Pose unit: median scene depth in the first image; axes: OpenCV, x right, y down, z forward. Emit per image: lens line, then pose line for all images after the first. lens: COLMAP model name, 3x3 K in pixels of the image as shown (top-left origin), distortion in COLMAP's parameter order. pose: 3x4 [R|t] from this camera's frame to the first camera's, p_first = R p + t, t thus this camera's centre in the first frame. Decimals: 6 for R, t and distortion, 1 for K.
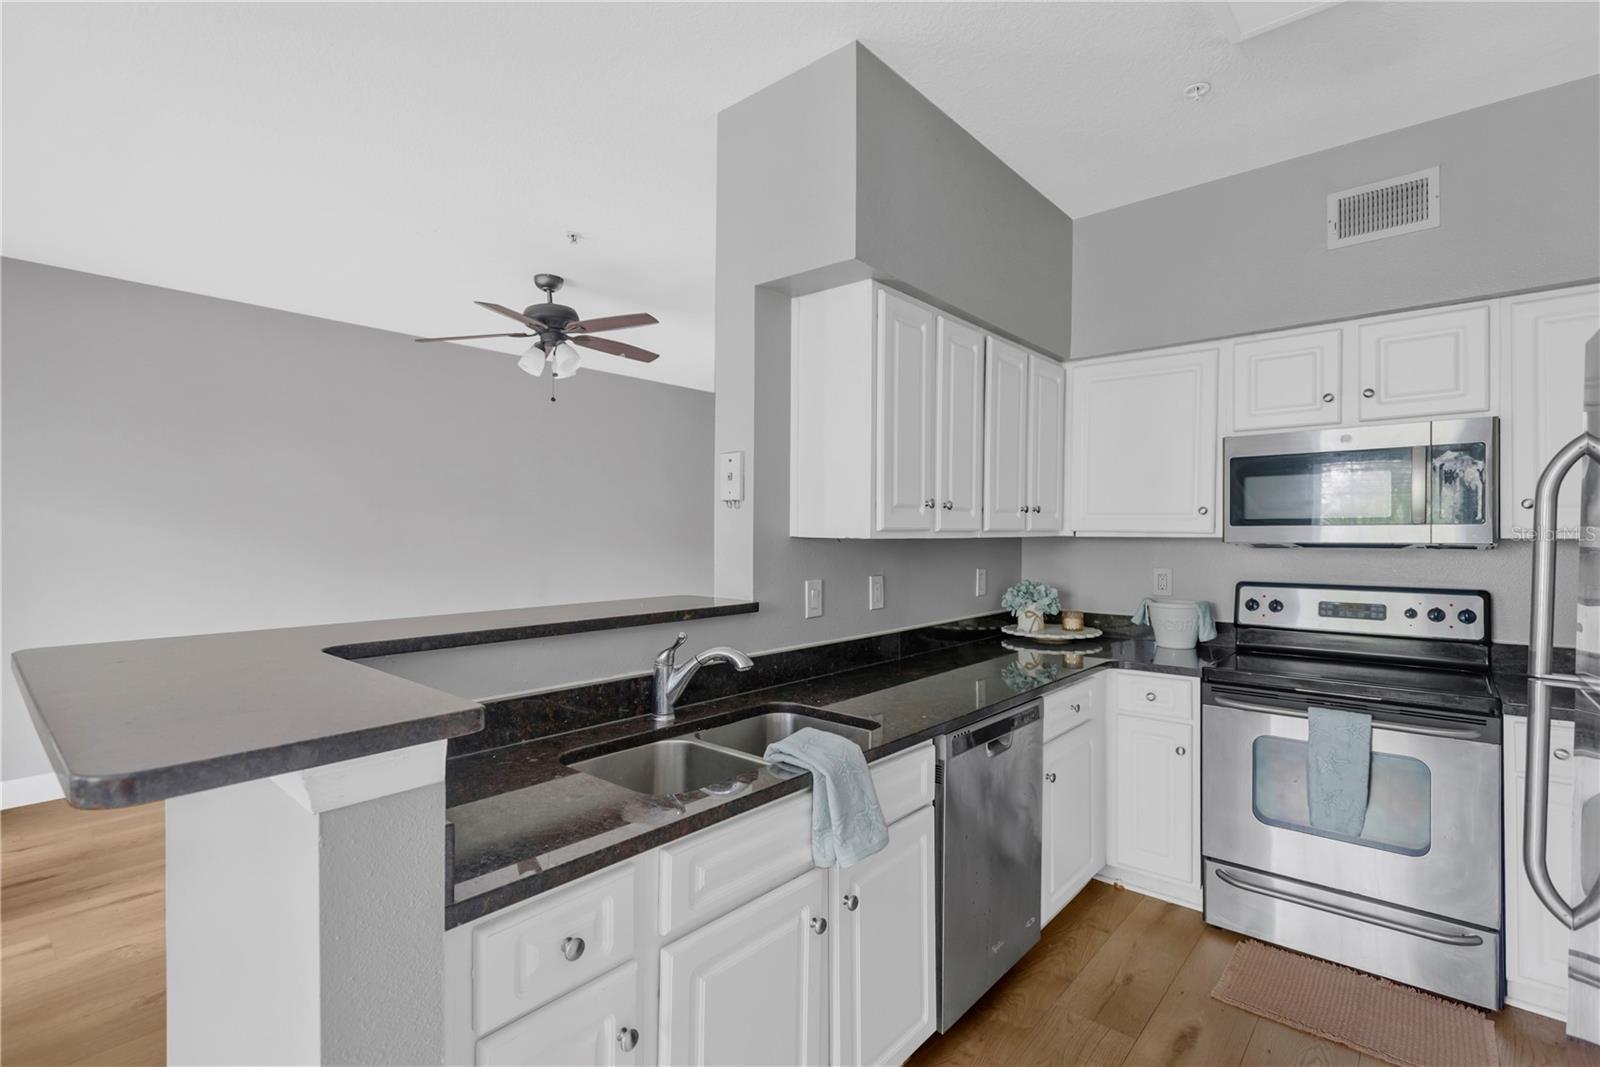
lens RADIAL K [[751.2, 0, 802.2], [0, 751.2, 536.3], [0, 0, 1]] dist [0.018408, 0.000693]
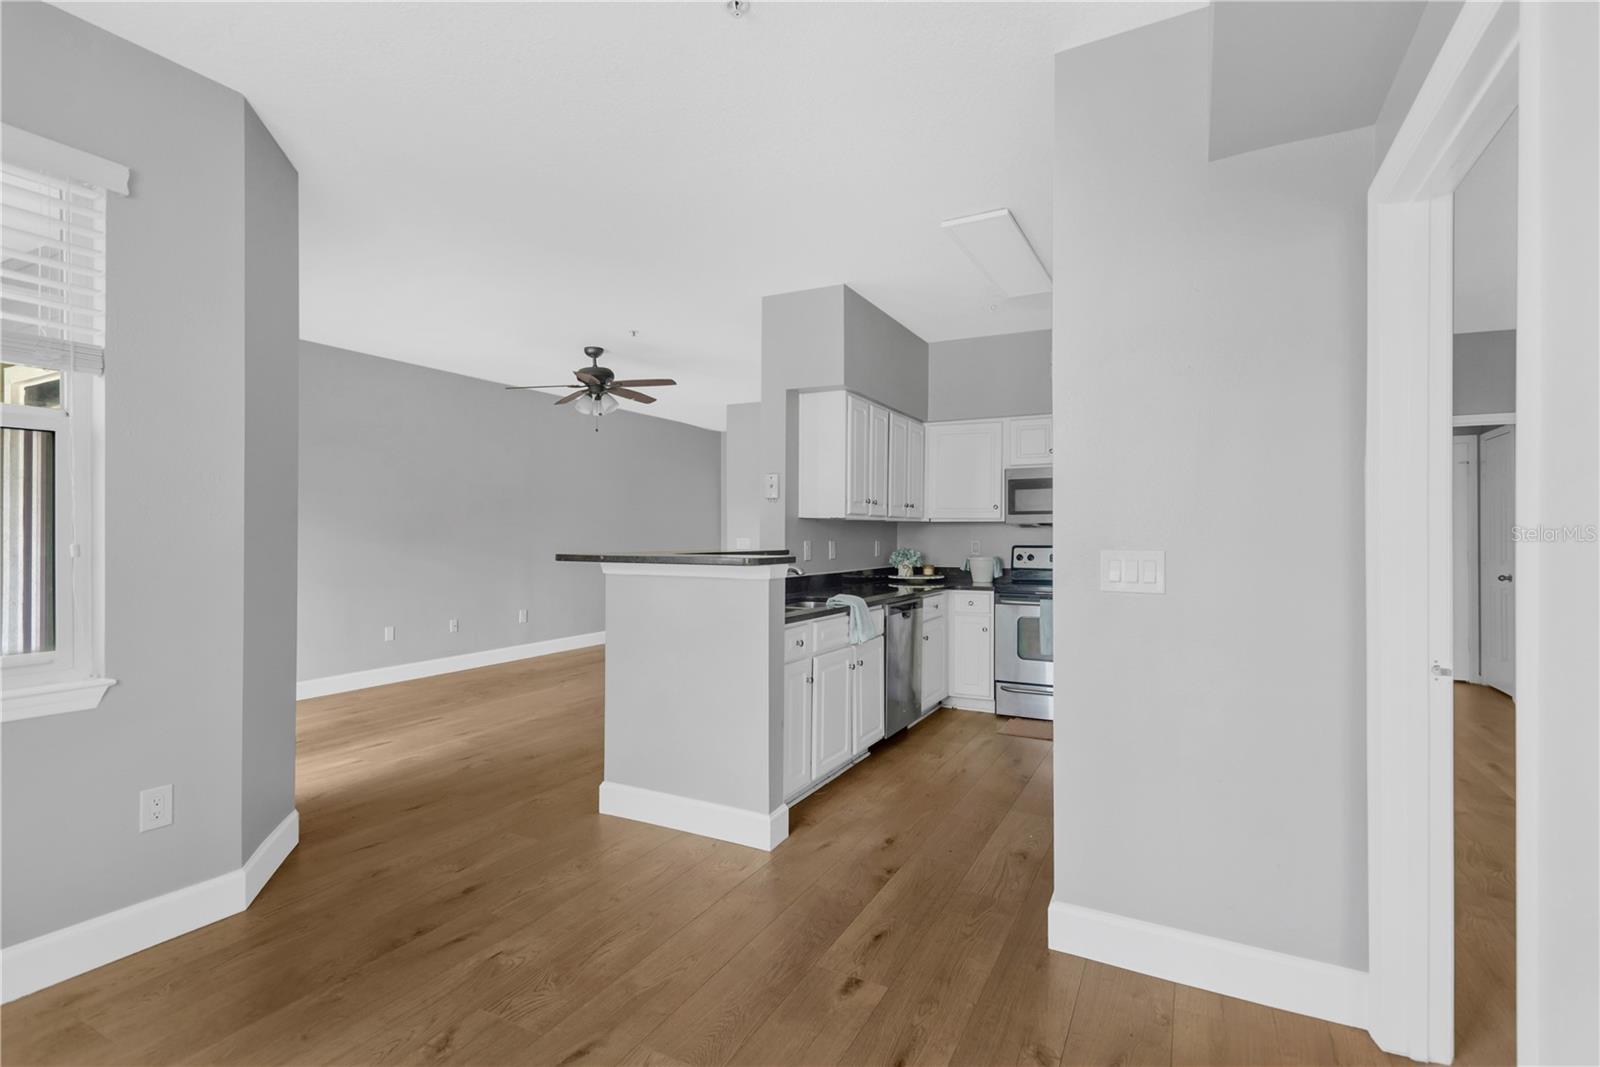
lens RADIAL K [[751.2, 0, 797.6], [0, 751.2, 534.9], [0, 0, 1]] dist [0.018408, 0.000693]
pose [[0.975728, 0.000797, 0.218985, -0.354935], [0.000839, 0.999972, -0.007380, 0.047848], [-0.218985, 0.007384, 0.975700, -0.707580]]
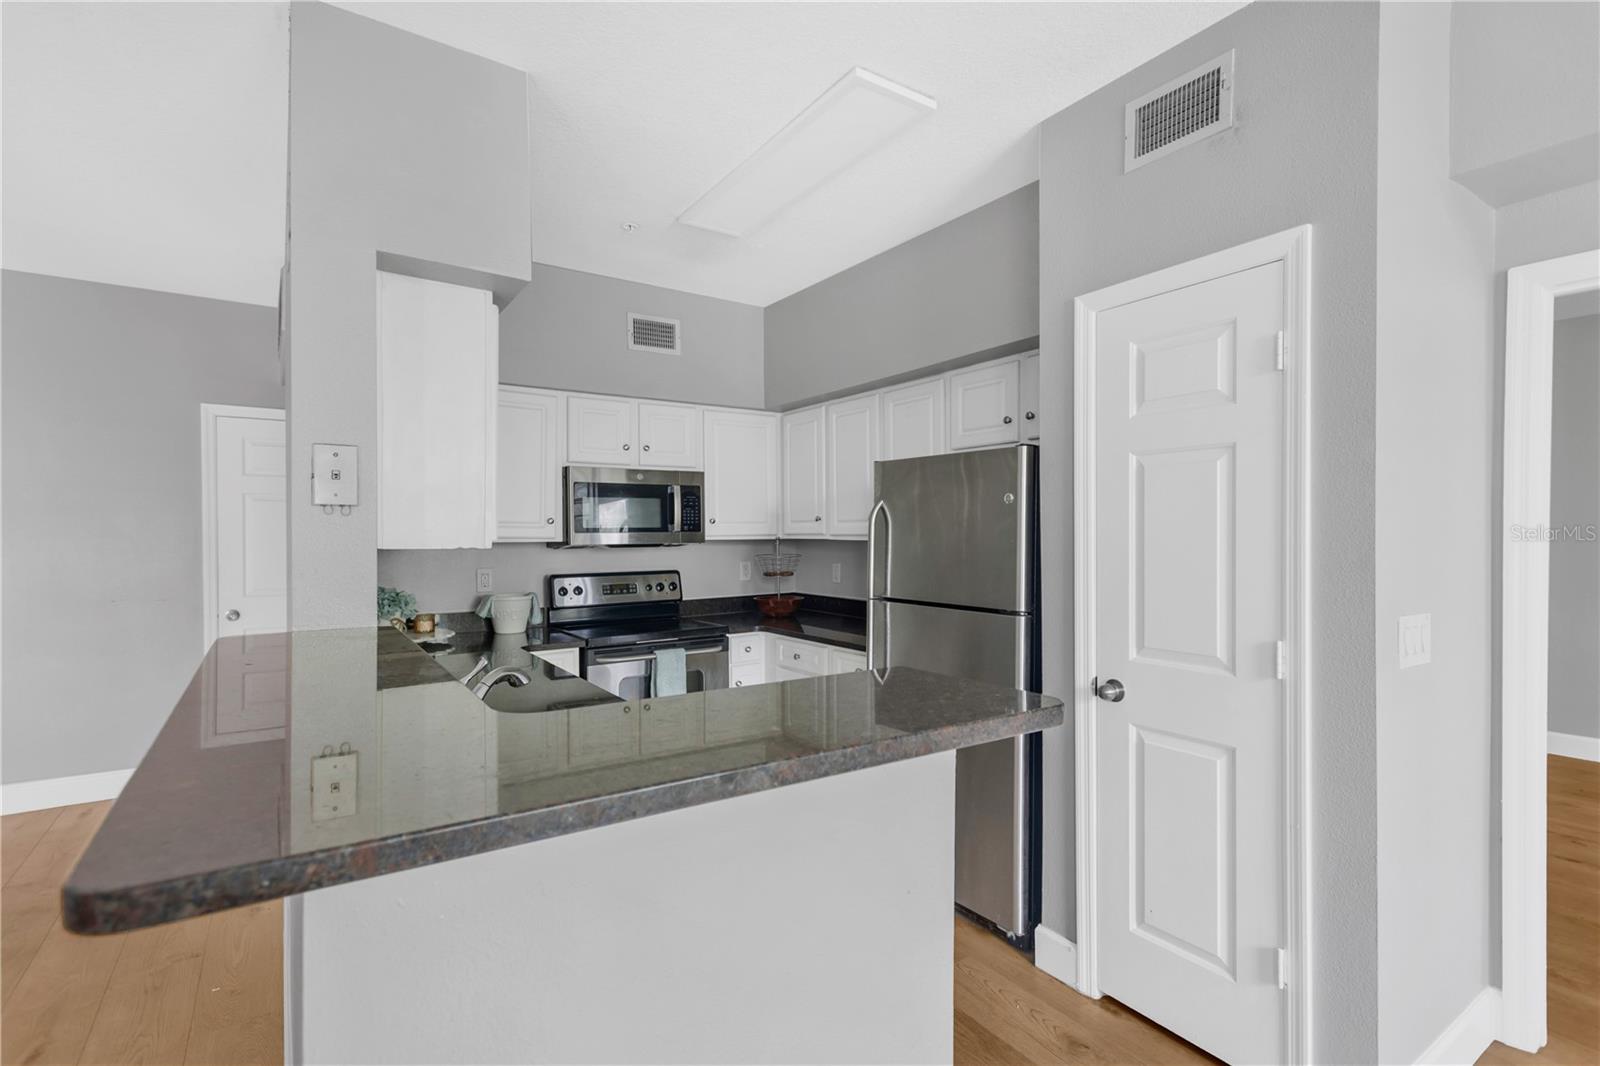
lens RADIAL K [[751.2, 0, 787.4], [0, 751.2, 539.0], [0, 0, 1]] dist [0.018408, 0.000693]
pose [[0.275003, -0.011800, 0.961371, -0.570739], [0.005925, 0.999926, 0.010578, -0.013872], [-0.961425, 0.002787, 0.275052, 0.254613]]
